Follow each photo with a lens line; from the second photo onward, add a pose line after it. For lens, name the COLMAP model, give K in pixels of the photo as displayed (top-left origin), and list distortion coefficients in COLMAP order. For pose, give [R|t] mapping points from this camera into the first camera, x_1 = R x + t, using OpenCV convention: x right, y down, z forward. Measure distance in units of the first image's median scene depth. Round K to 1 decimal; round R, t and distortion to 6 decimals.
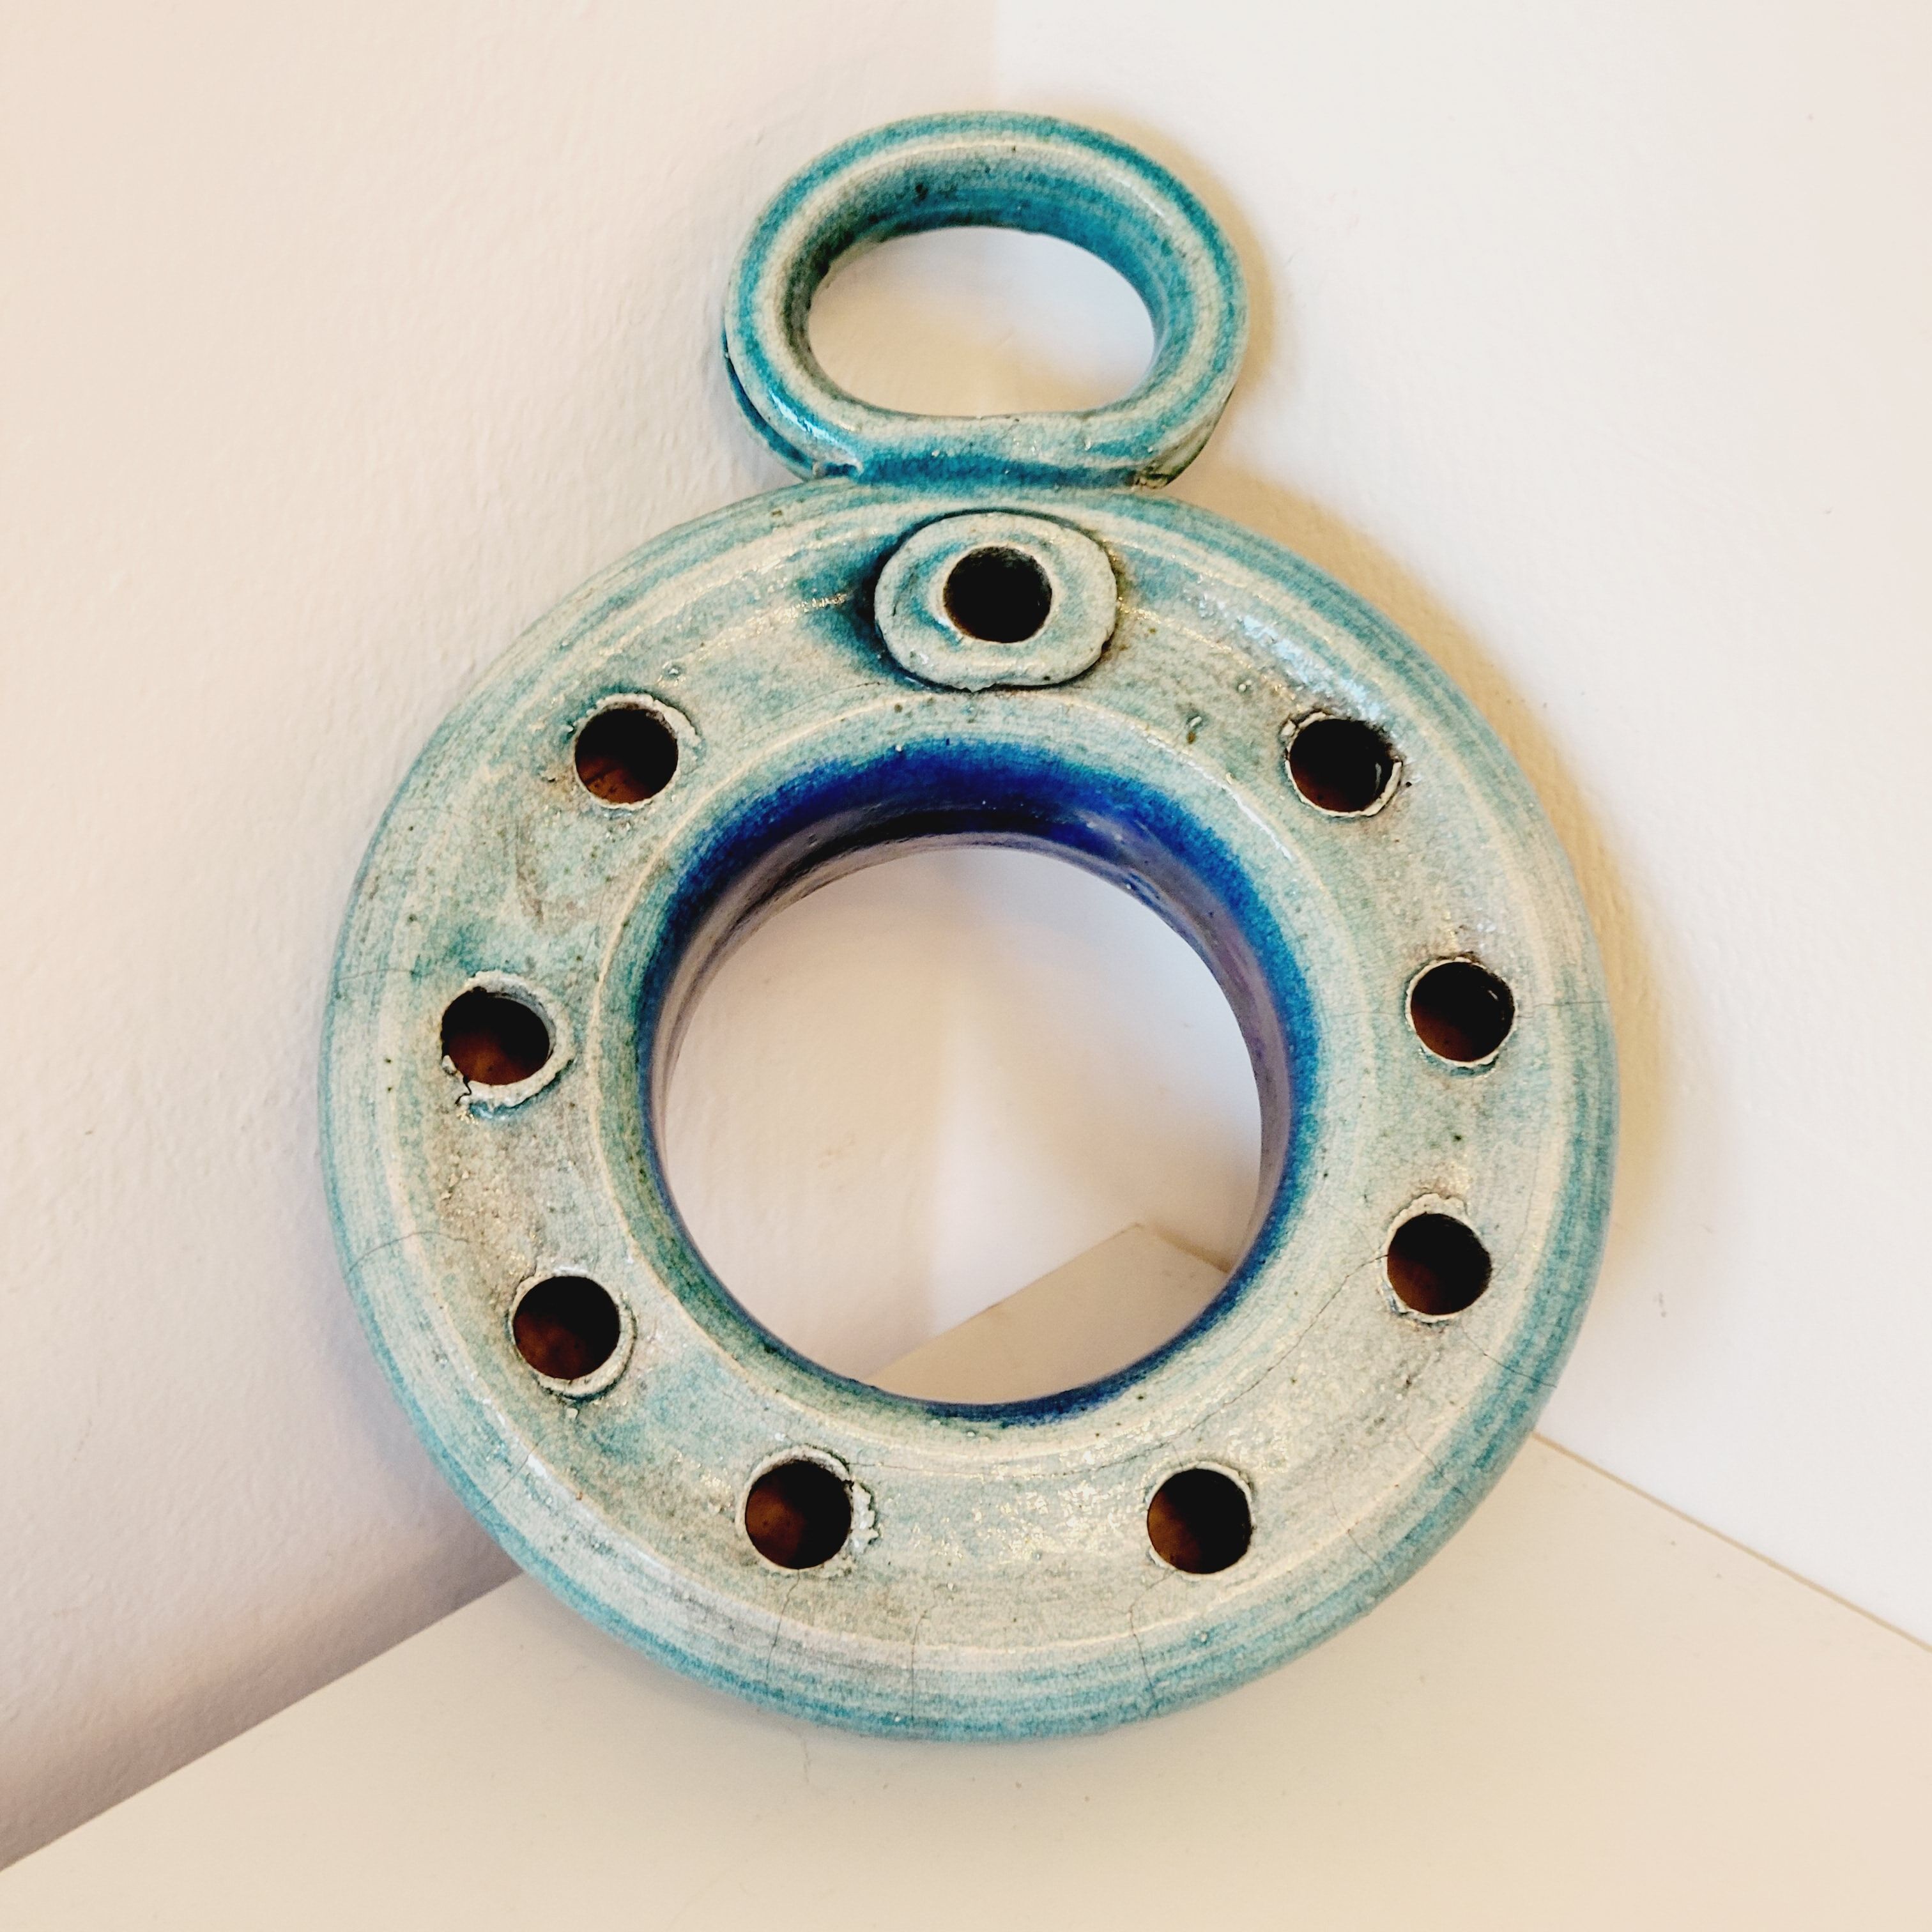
lens RADIAL K [[3854.0, 0, 966.0], [0, 3854.0, 966.0], [0, 0, 1]] dist [0.027110, 0.617774]
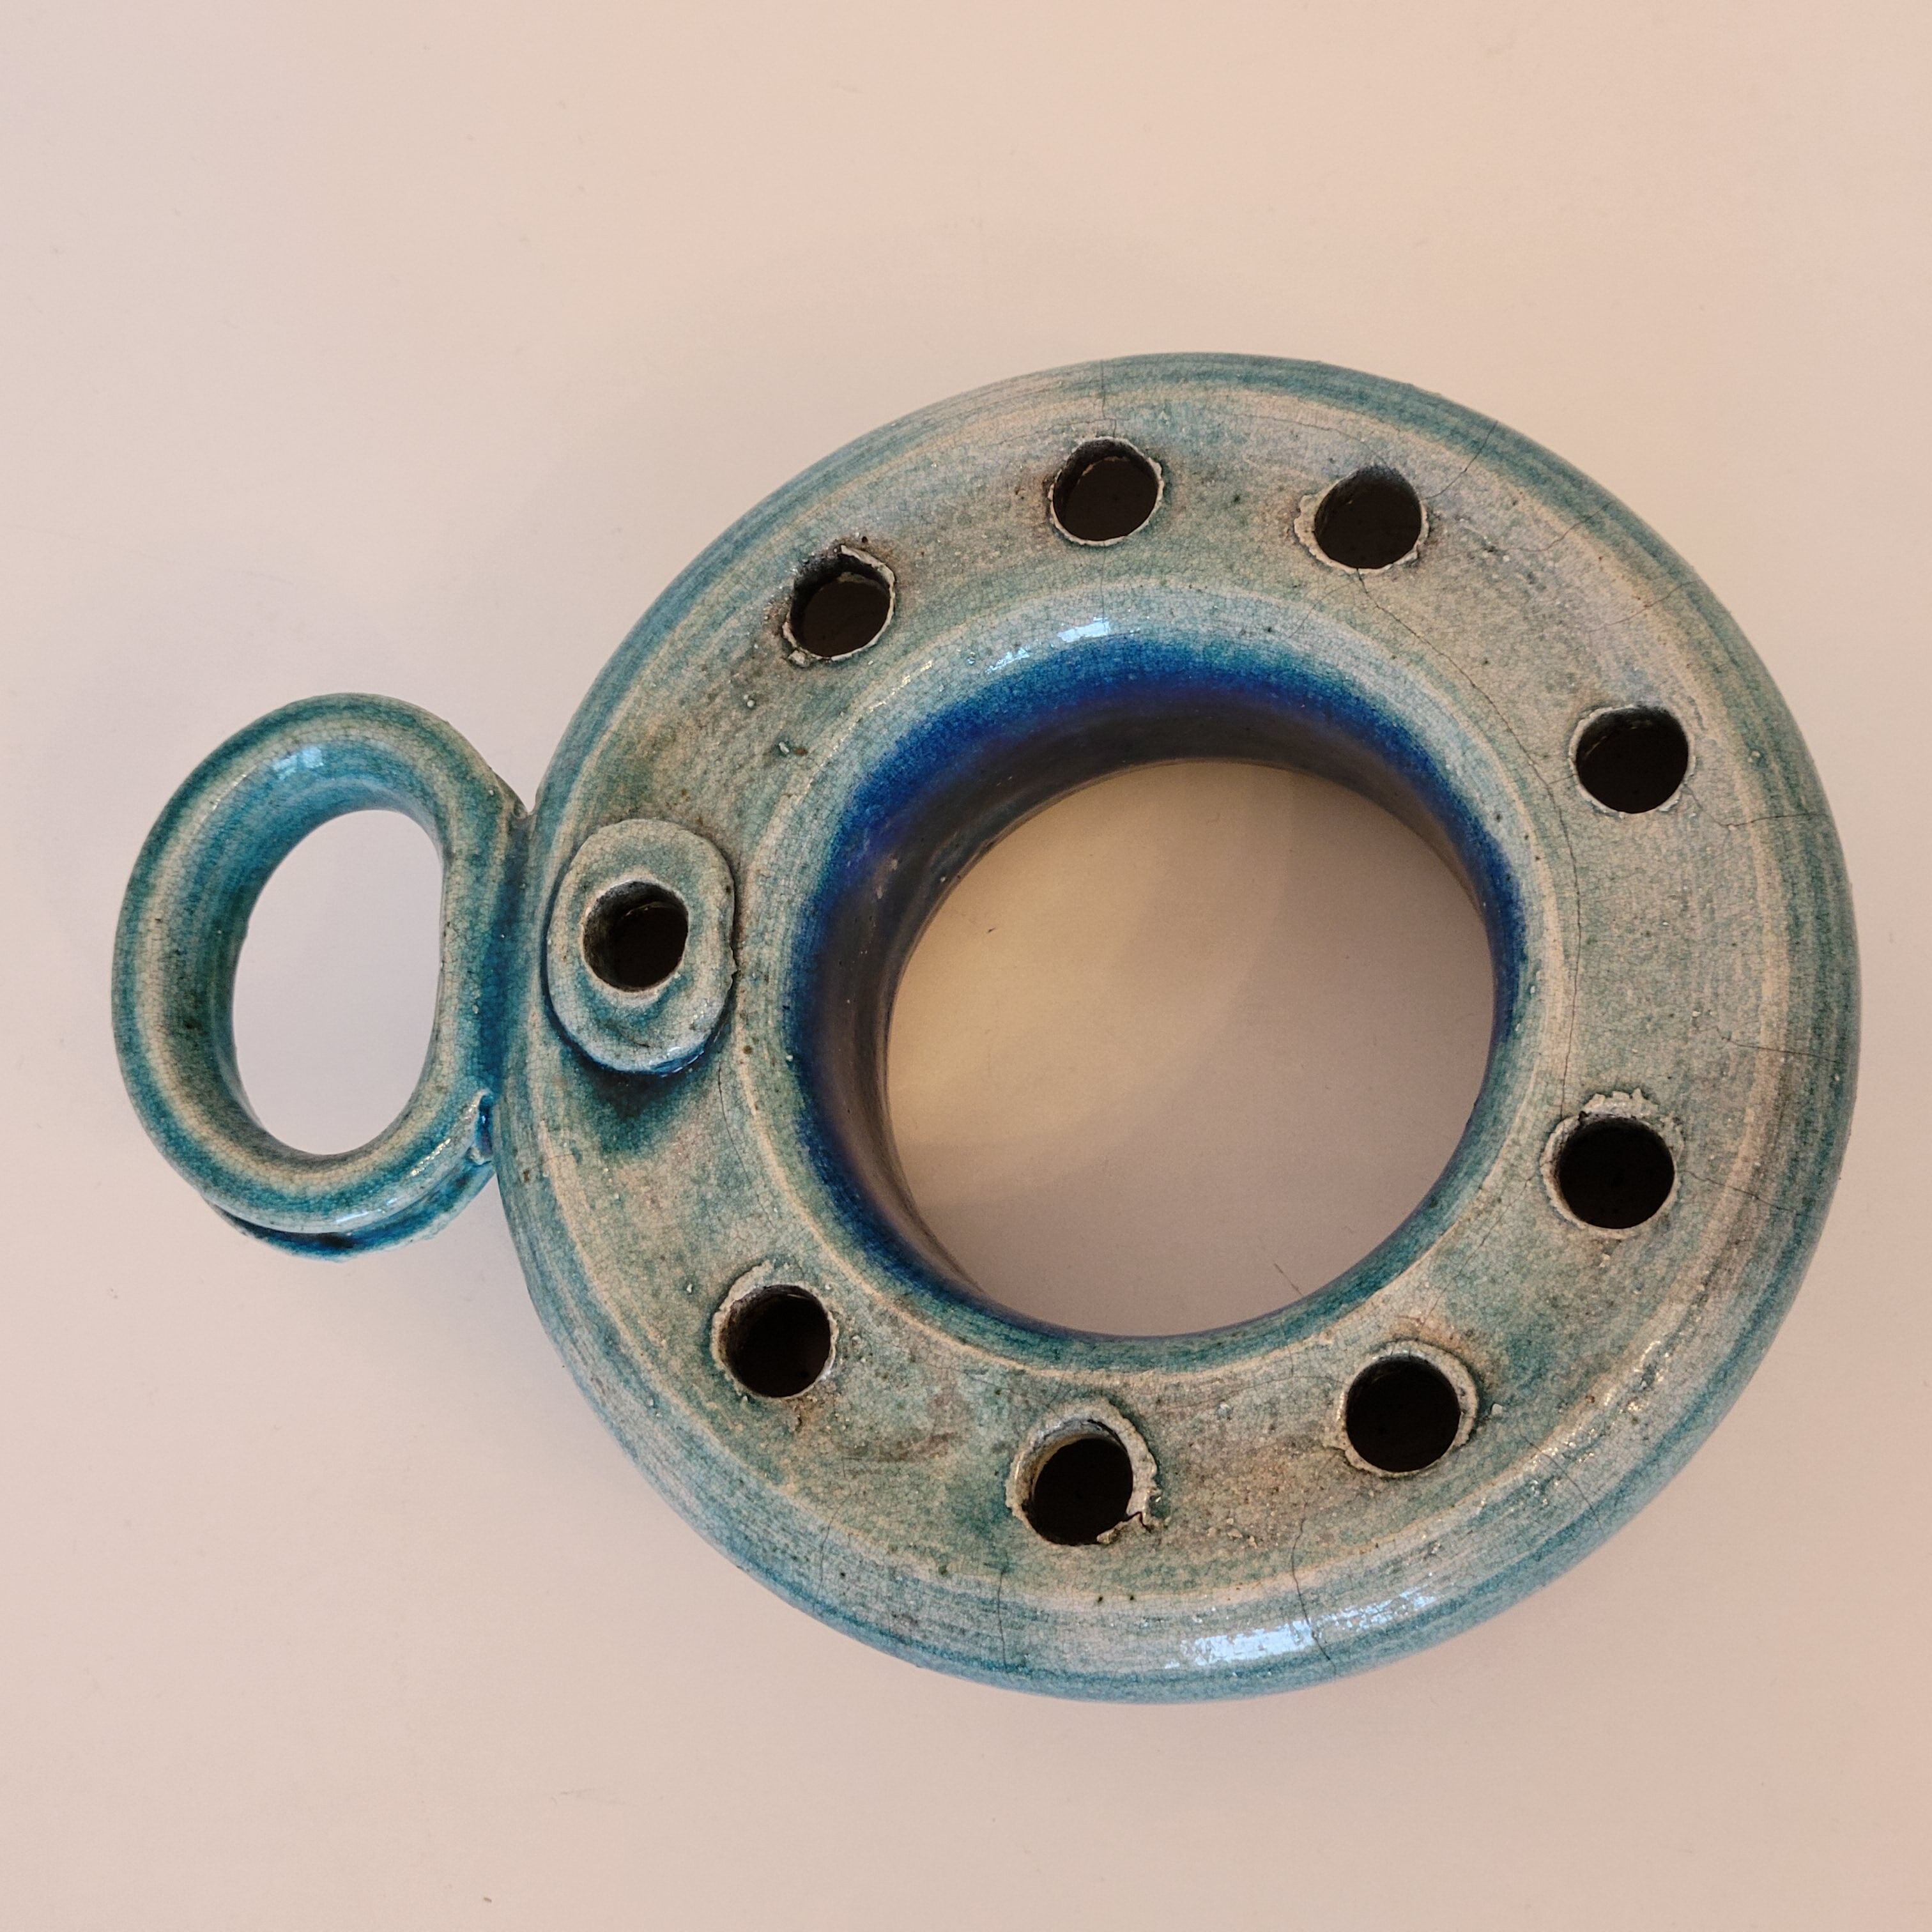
lens RADIAL K [[3854.0, 0, 966.0], [0, 3854.0, 966.0], [0, 0, 1]] dist [0.027110, 0.617774]
pose [[0.061215, -0.976325, 0.207467, -0.190485], [0.997906, 0.064214, 0.007743, -0.022932], [-0.020882, 0.206559, 0.978211, 0.082181]]
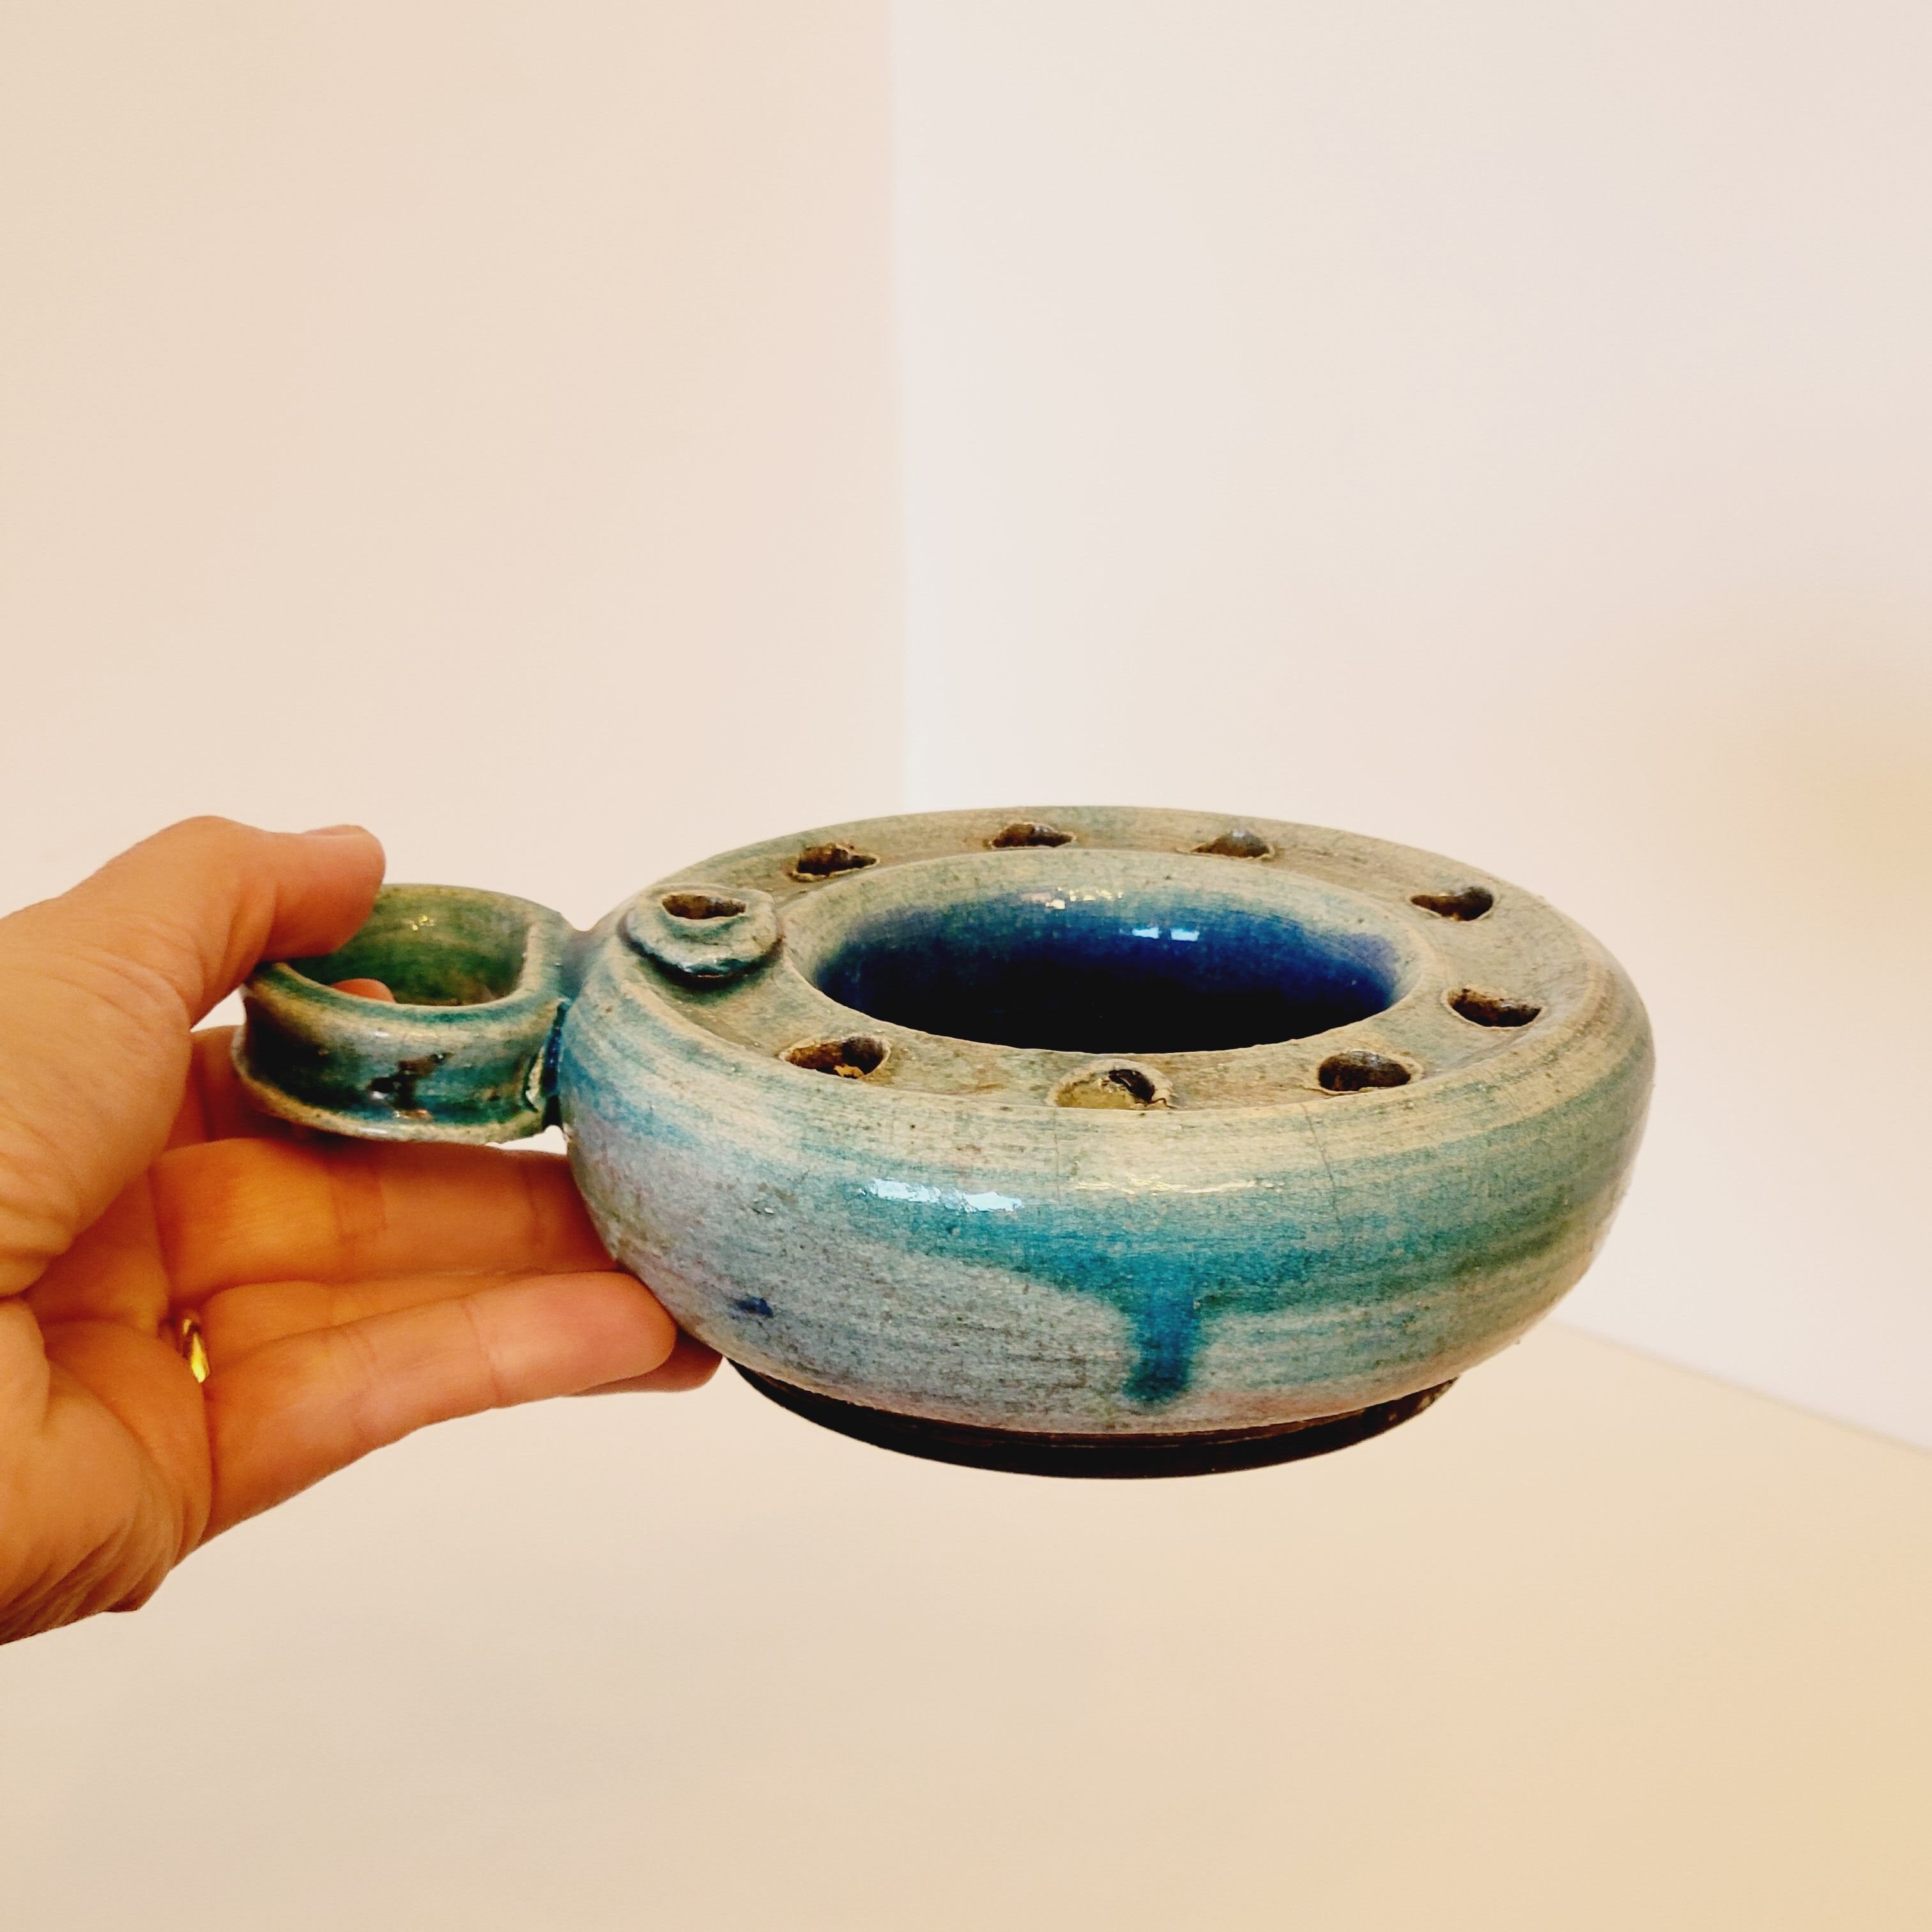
lens RADIAL K [[3986.3, 0, 966.0], [0, 3986.3, 966.0], [0, 0, 1]] dist [-0.013148, 0.074705]
pose [[-0.026666, -0.376888, 0.925875, -1.138227], [0.967908, 0.221794, 0.118160, -0.160227], [-0.249887, 0.899312, 0.358879, 0.565068]]
